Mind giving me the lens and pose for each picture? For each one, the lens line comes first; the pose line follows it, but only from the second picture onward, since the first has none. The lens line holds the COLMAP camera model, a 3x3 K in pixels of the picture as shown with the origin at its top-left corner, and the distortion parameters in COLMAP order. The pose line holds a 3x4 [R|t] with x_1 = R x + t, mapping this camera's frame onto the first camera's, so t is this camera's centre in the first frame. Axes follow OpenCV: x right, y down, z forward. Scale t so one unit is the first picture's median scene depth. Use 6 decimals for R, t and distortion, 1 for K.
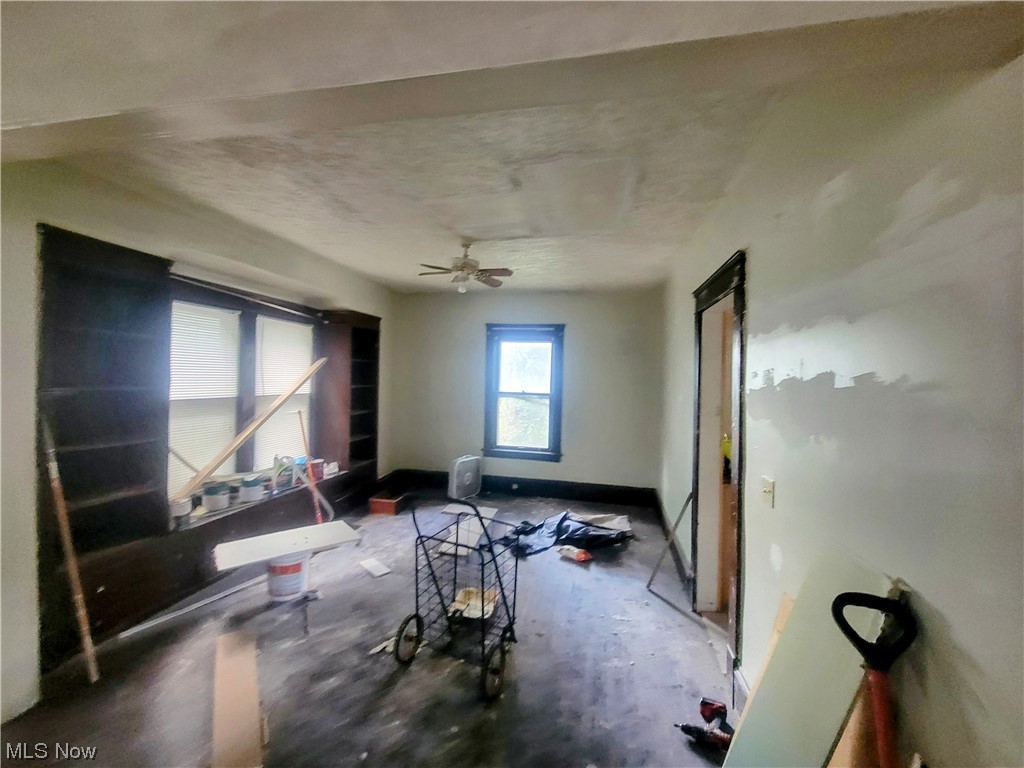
lens RADIAL K [[418.8, 0, 512.0], [0, 418.8, 378.6], [0, 0, 1]] dist [-0.001635, -0.001661]
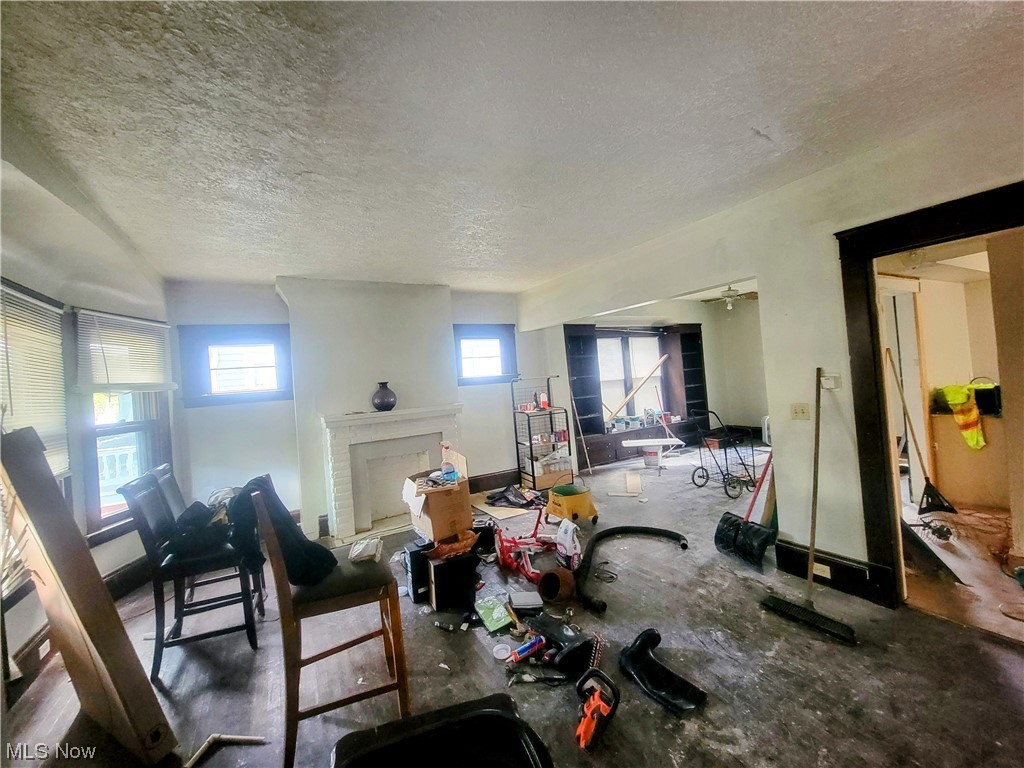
lens RADIAL K [[418.8, 0, 510.4], [0, 418.8, 377.1], [0, 0, 1]] dist [-0.001635, -0.001661]
pose [[0.655706, -0.077151, -0.751064, 0.466060], [0.092211, 0.995502, -0.021757, 0.024206], [0.749365, -0.054990, 0.659870, -0.692953]]
